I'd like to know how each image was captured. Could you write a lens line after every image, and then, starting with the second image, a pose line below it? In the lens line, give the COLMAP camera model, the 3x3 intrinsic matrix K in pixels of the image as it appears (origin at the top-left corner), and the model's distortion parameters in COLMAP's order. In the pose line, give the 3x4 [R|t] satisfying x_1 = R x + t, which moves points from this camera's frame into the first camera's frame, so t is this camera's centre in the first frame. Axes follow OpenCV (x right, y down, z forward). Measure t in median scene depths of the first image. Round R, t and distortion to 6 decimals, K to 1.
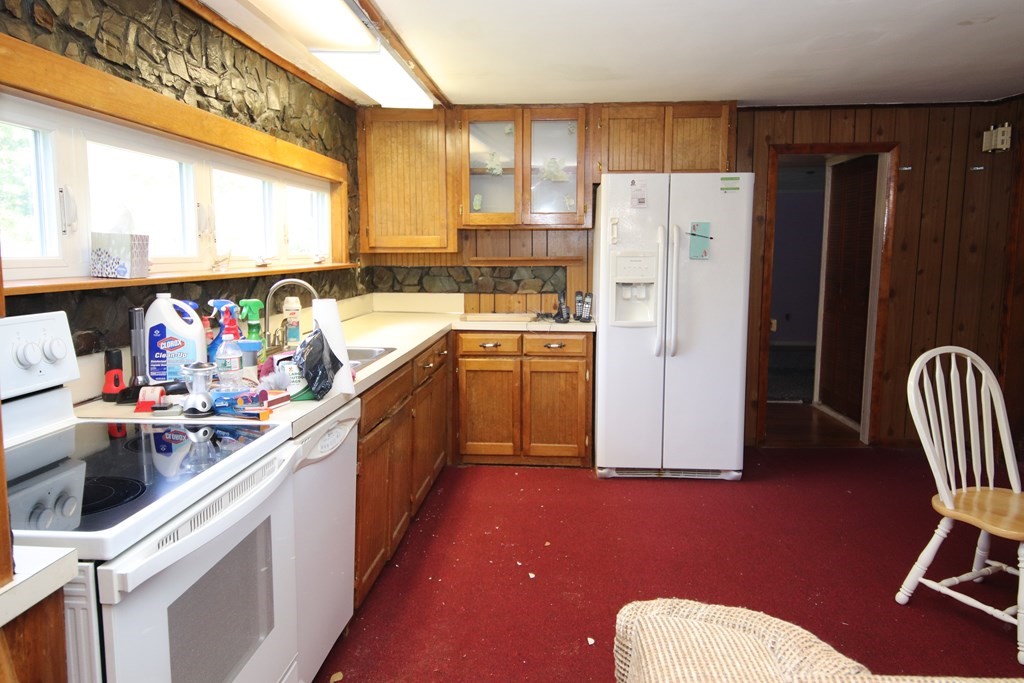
lens RADIAL K [[747.0, 0, 504.1], [0, 747.0, 337.9], [0, 0, 1]] dist [0.050207, -0.058928]
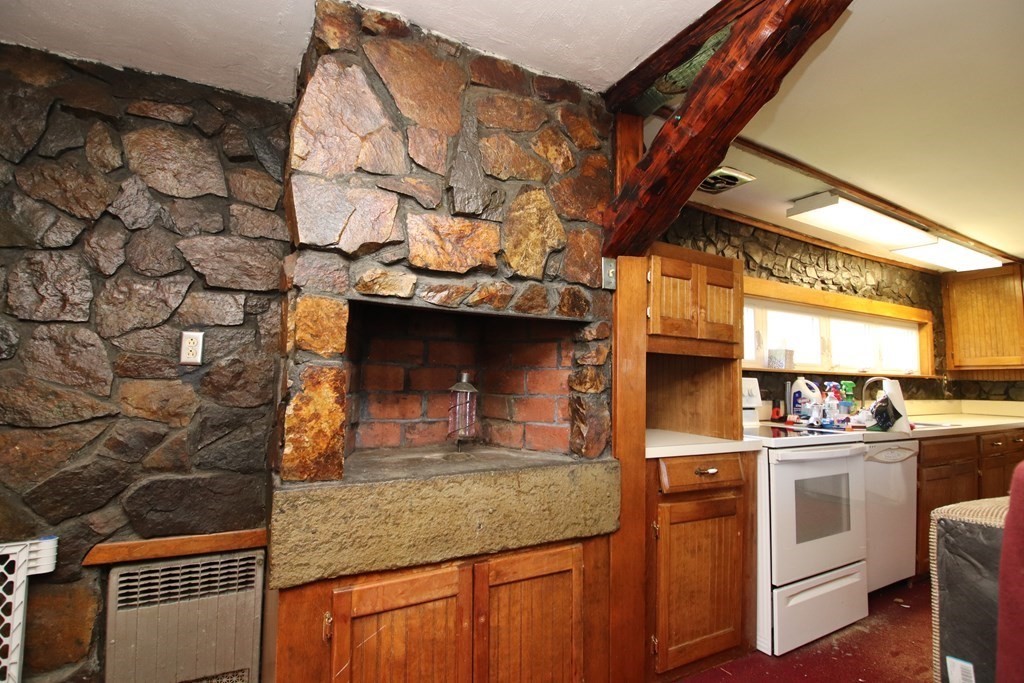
lens RADIAL K [[467.2, 0, 504.6], [0, 467.2, 340.7], [0, 0, 1]] dist [-0.031160, -0.002872]
pose [[0.533222, -0.062902, -0.843634, 0.104663], [-0.115375, 0.982507, -0.146180, 0.064572], [0.838071, 0.175281, 0.516637, -0.198947]]
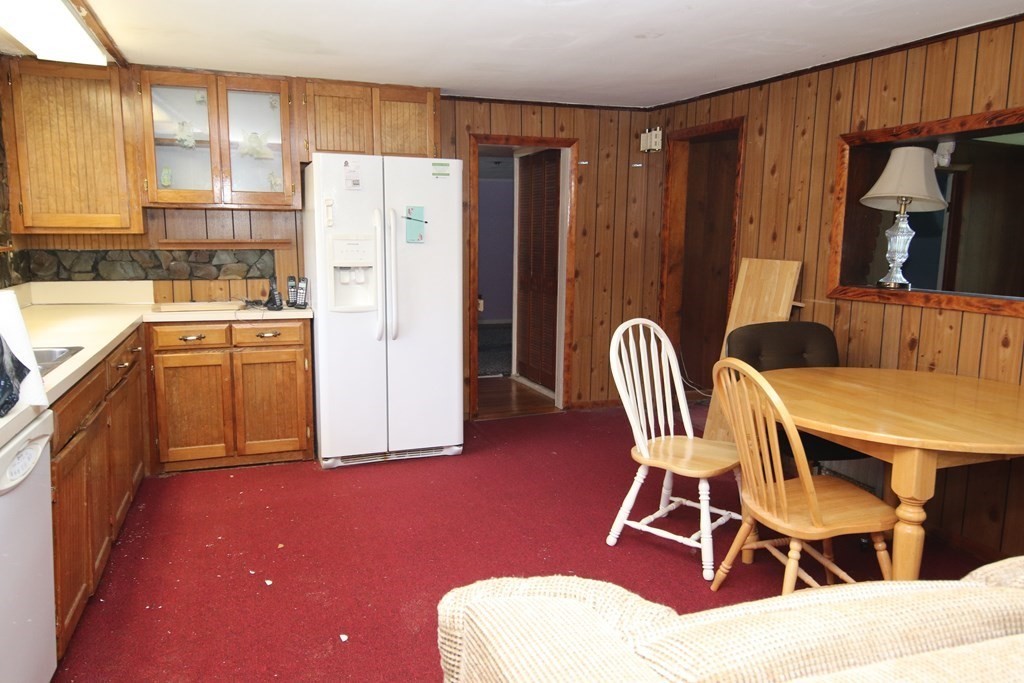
lens RADIAL K [[747.0, 0, 517.7], [0, 747.0, 338.4], [0, 0, 1]] dist [0.050207, -0.058928]
pose [[0.912184, -0.050974, 0.406597, -0.031987], [0.041907, 0.998635, 0.031180, -0.001326], [-0.407632, -0.011403, 0.913075, 0.016544]]
